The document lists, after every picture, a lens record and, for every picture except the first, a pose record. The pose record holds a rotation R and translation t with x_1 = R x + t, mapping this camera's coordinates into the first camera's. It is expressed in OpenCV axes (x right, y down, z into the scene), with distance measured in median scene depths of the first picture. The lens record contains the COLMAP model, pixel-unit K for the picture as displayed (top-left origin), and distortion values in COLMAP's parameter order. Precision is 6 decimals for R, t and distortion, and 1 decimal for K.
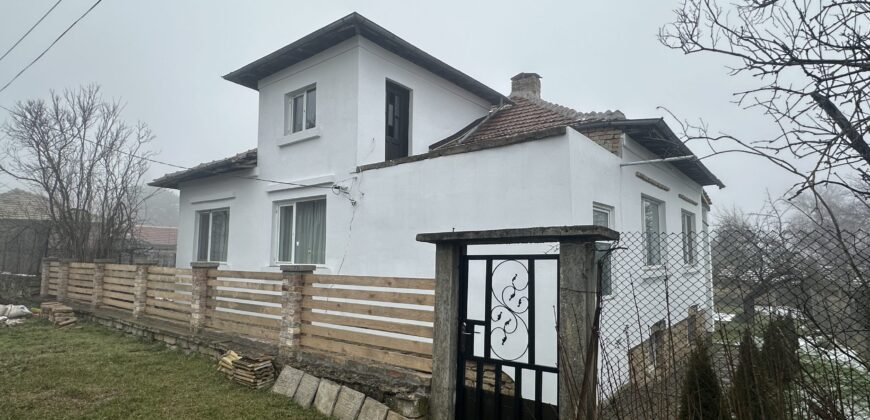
lens RADIAL K [[458.2, 0, 435.0], [0, 458.2, 210.0], [0, 0, 1]] dist [-0.001858, -0.000043]
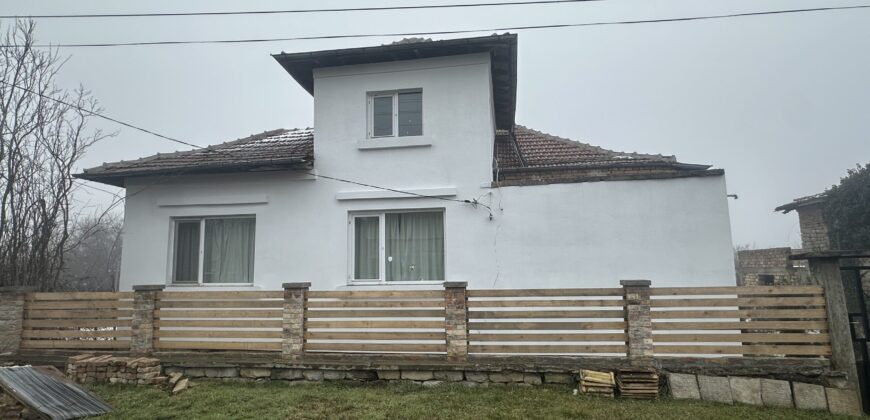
lens RADIAL K [[433.5, 0, 434.8], [0, 433.5, 225.1], [0, 0, 1]] dist [-0.002686, -0.000244]
pose [[0.860711, 0.022667, 0.508589, -0.666136], [-0.028232, 0.999596, 0.003228, 0.001640], [-0.508311, -0.017137, 0.861003, 0.204210]]
